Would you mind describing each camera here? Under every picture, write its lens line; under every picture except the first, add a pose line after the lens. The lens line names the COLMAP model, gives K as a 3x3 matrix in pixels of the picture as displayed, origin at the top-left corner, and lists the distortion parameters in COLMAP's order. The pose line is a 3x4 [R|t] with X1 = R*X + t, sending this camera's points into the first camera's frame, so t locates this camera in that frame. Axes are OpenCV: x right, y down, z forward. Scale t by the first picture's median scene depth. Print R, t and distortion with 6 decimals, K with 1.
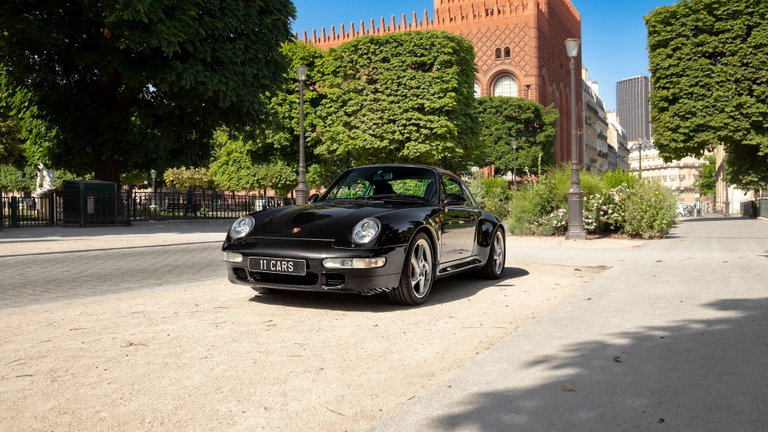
lens RADIAL K [[637.9, 0, 375.5], [0, 637.9, 202.5], [0, 0, 1]] dist [-0.108966, 0.113281]
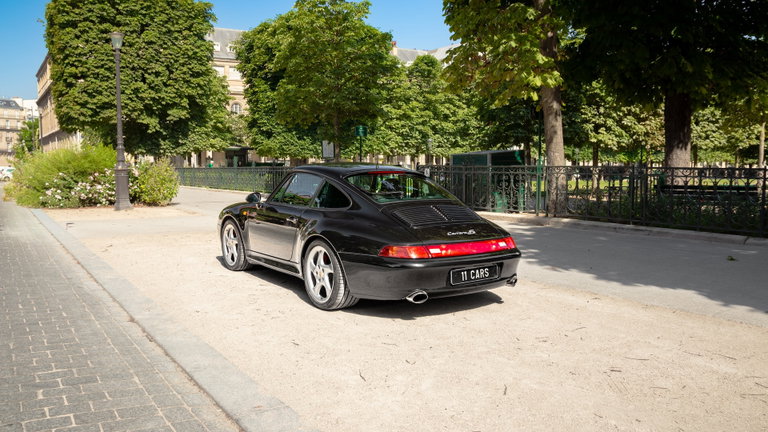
lens RADIAL K [[608.6, 0, 374.6], [0, 608.6, 209.5], [0, 0, 1]] dist [-0.138874, 0.119935]
pose [[0.473430, -0.063884, 0.878512, -0.173731], [-0.005979, 0.997110, 0.075731, -0.011314], [-0.880811, -0.041106, 0.471680, 0.033772]]
